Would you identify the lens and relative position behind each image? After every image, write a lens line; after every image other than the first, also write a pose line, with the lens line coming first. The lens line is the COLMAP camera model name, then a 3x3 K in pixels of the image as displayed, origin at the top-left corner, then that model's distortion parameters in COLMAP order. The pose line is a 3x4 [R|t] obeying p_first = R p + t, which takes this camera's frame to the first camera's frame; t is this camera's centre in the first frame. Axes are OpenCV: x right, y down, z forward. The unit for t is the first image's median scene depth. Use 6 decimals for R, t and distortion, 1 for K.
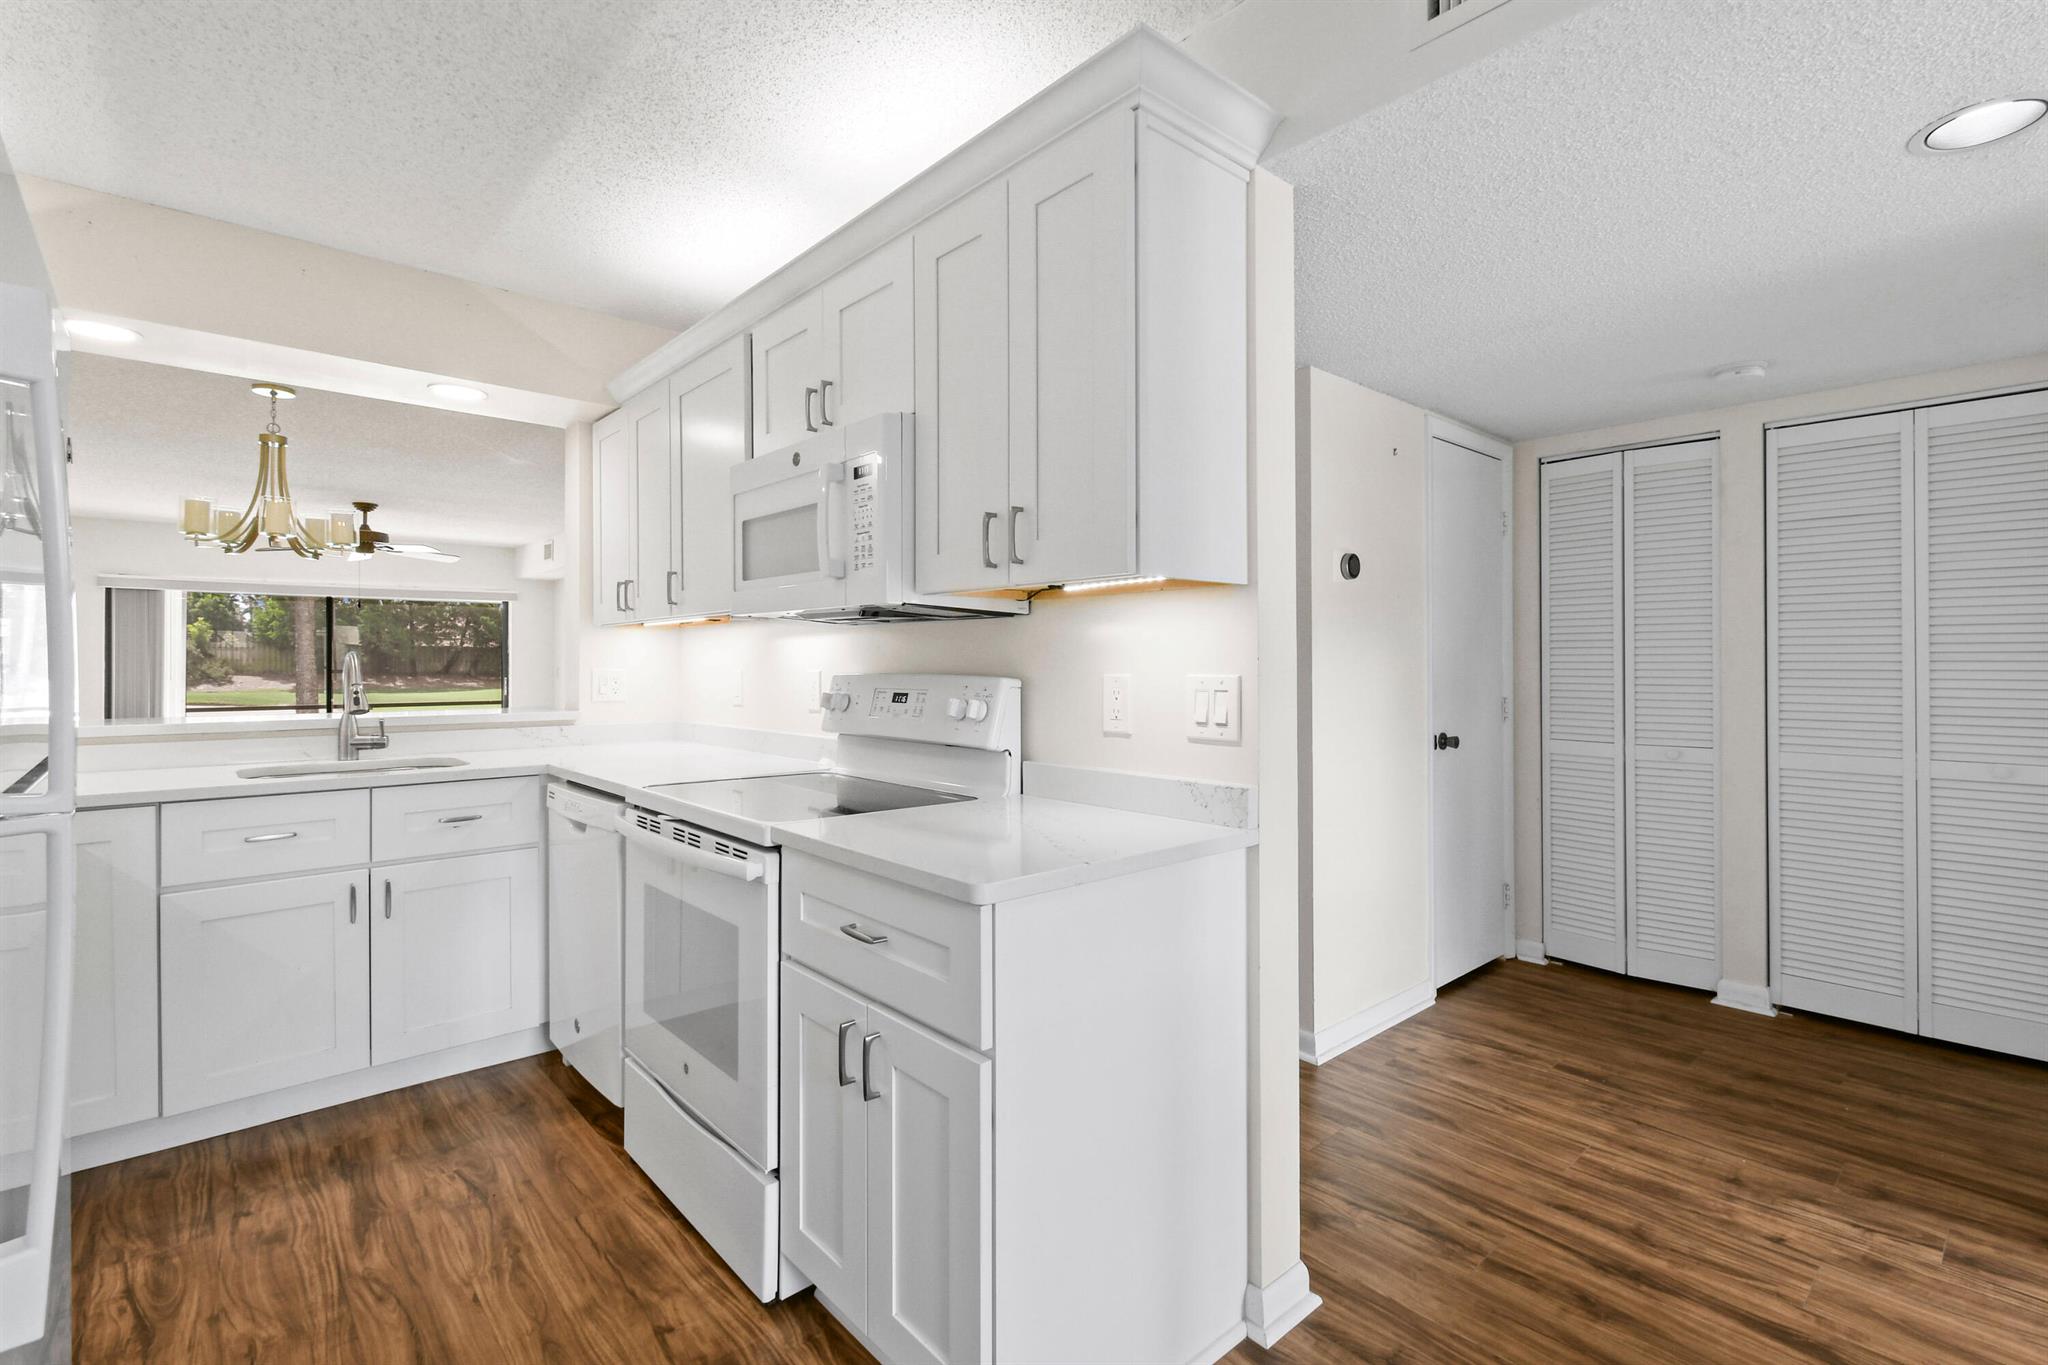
lens RADIAL K [[934.7, 0, 1037.2], [0, 934.7, 657.7], [0, 0, 1]] dist [0.002730, -0.002900]
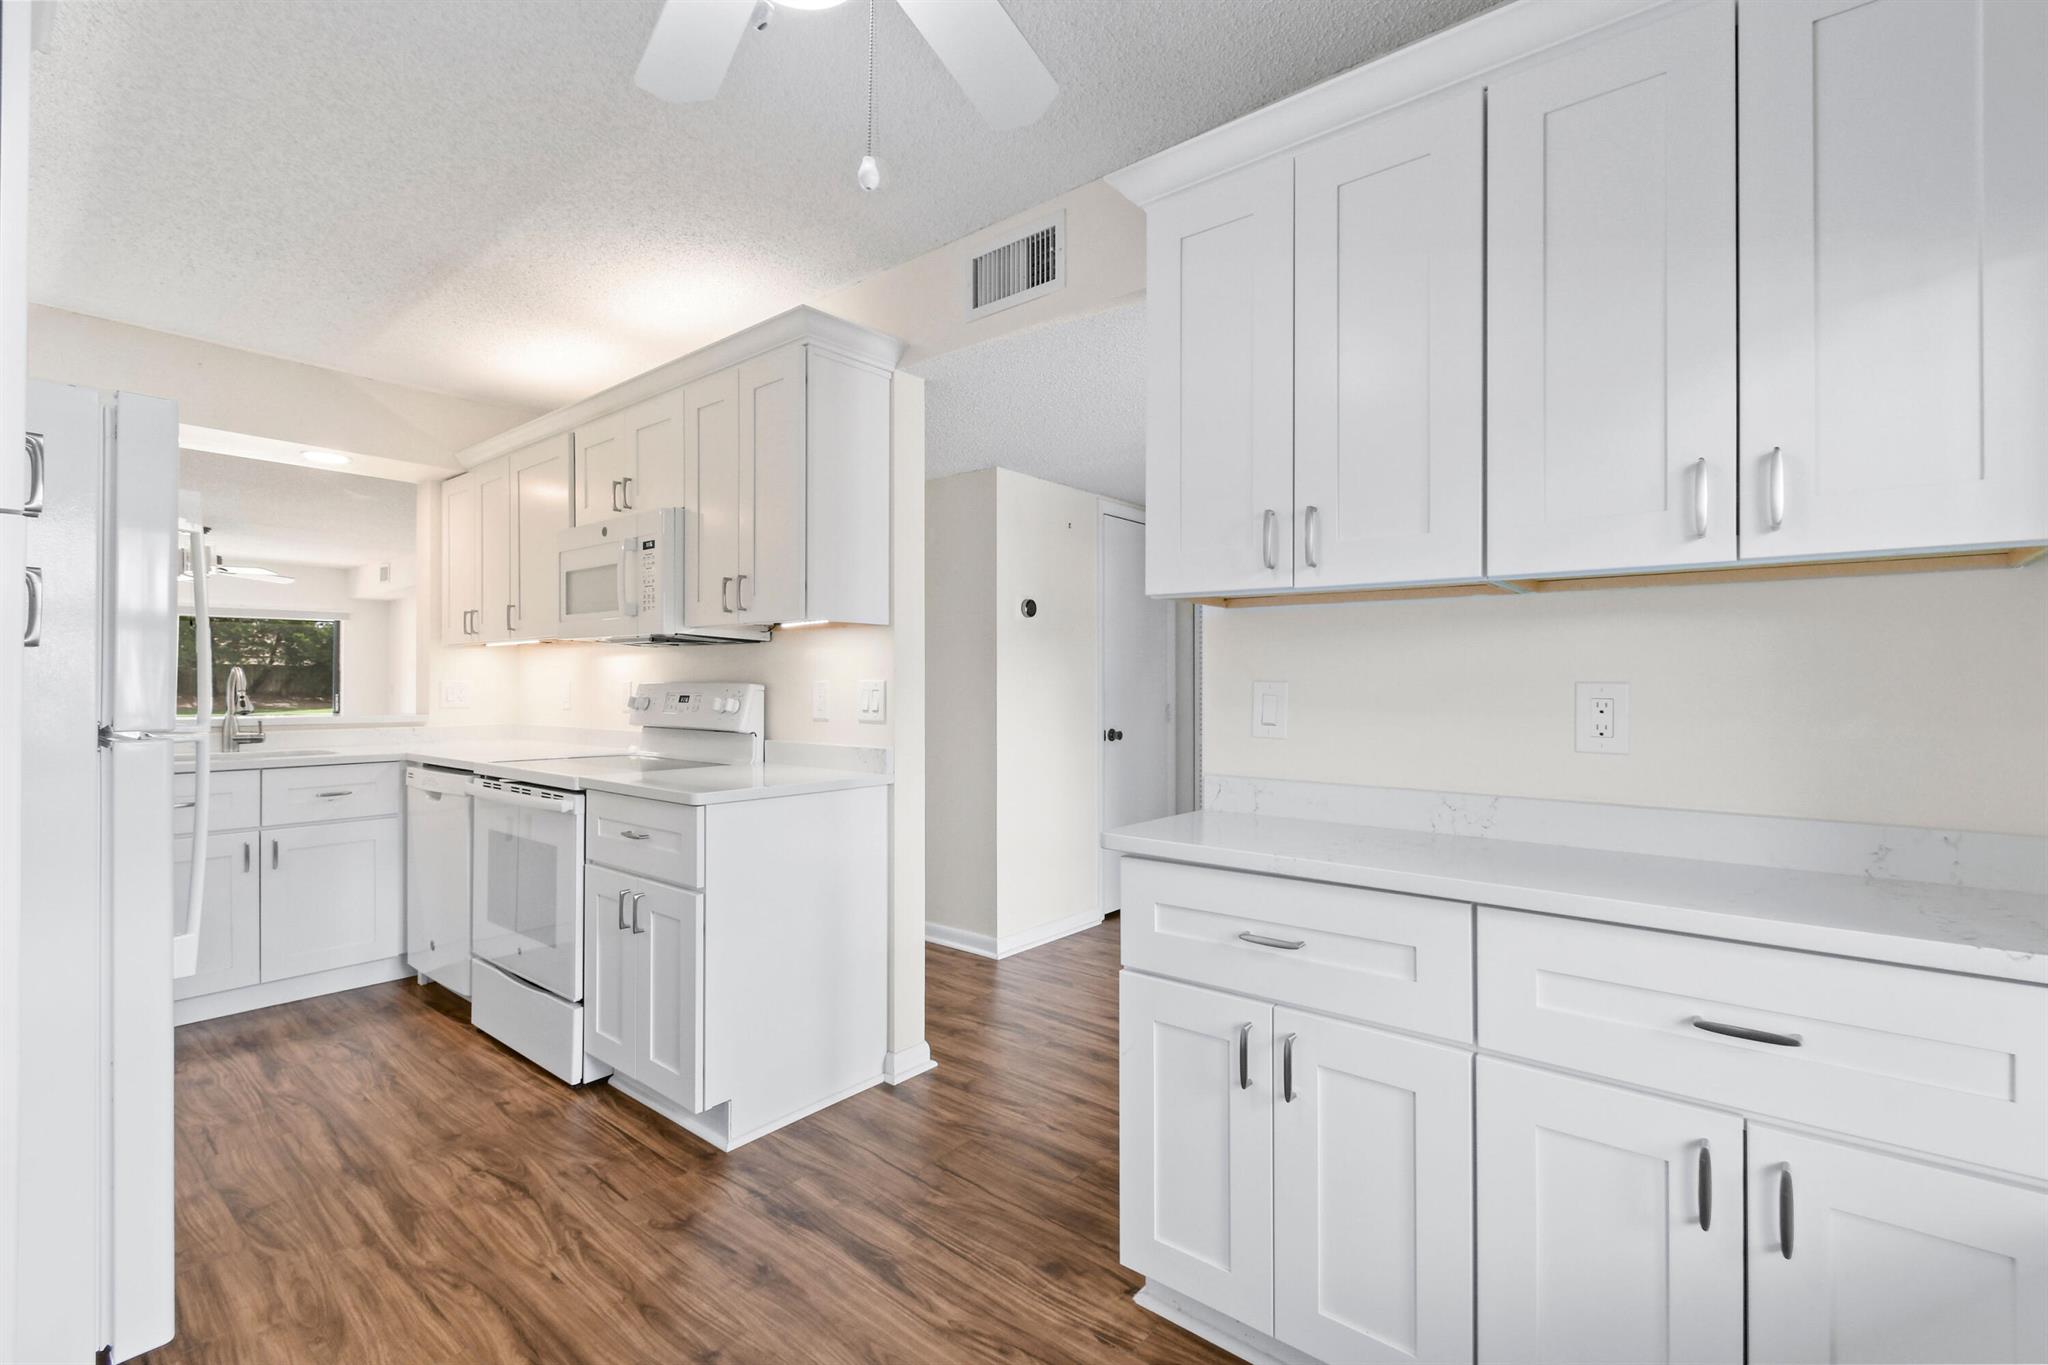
lens RADIAL K [[906.9, 0, 1031.9], [0, 906.9, 677.4], [0, 0, 1]] dist [0.003154, -0.000457]
pose [[0.988970, 0.003664, 0.148072, 0.172912], [-0.003304, 0.999991, -0.002677, 0.012286], [-0.148080, 0.002159, 0.988973, -0.441763]]
